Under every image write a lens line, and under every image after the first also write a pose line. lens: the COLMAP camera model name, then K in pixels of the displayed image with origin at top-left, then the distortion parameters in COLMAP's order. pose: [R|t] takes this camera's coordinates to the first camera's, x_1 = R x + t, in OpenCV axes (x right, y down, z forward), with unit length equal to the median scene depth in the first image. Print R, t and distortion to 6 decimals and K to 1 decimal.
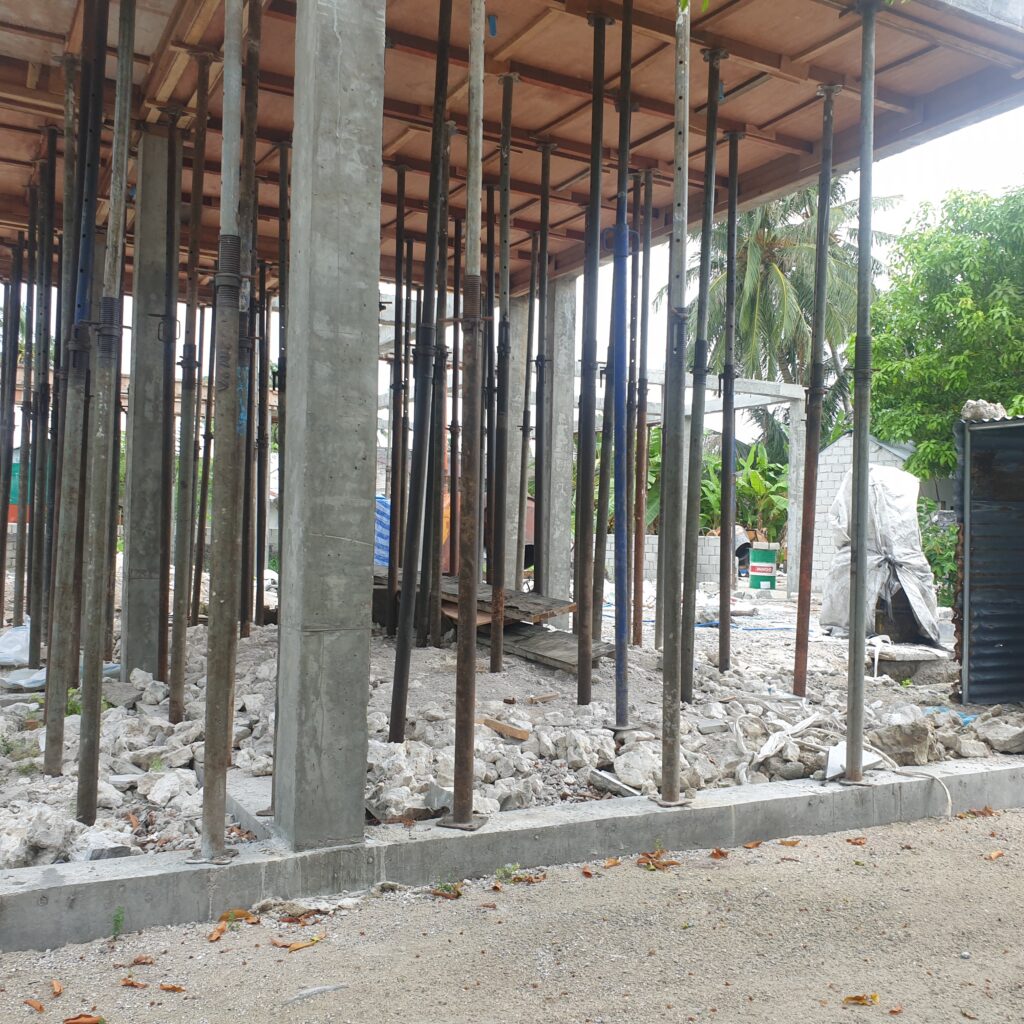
lens RADIAL K [[1079.4, 0, 552.0], [0, 1079.4, 510.6], [0, 0, 1]] dist [-0.003178, -0.032077]
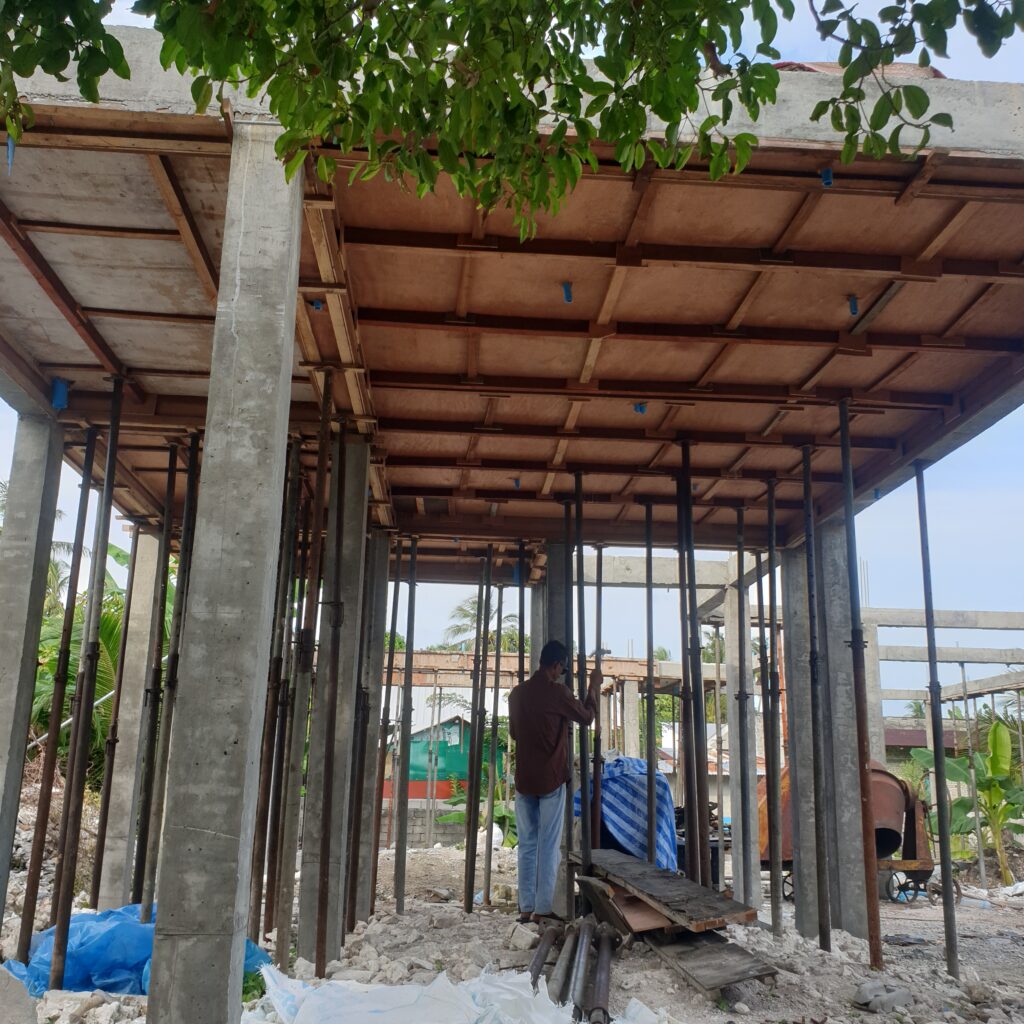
lens RADIAL K [[1088.3, 0, 513.6], [0, 1088.3, 519.7], [0, 0, 1]] dist [-0.000173, -0.004043]
pose [[0.902747, -0.112420, -0.415224, 0.457849], [0.012574, 0.971731, -0.235755, -0.011142], [0.429989, 0.207606, 0.878641, 0.214207]]
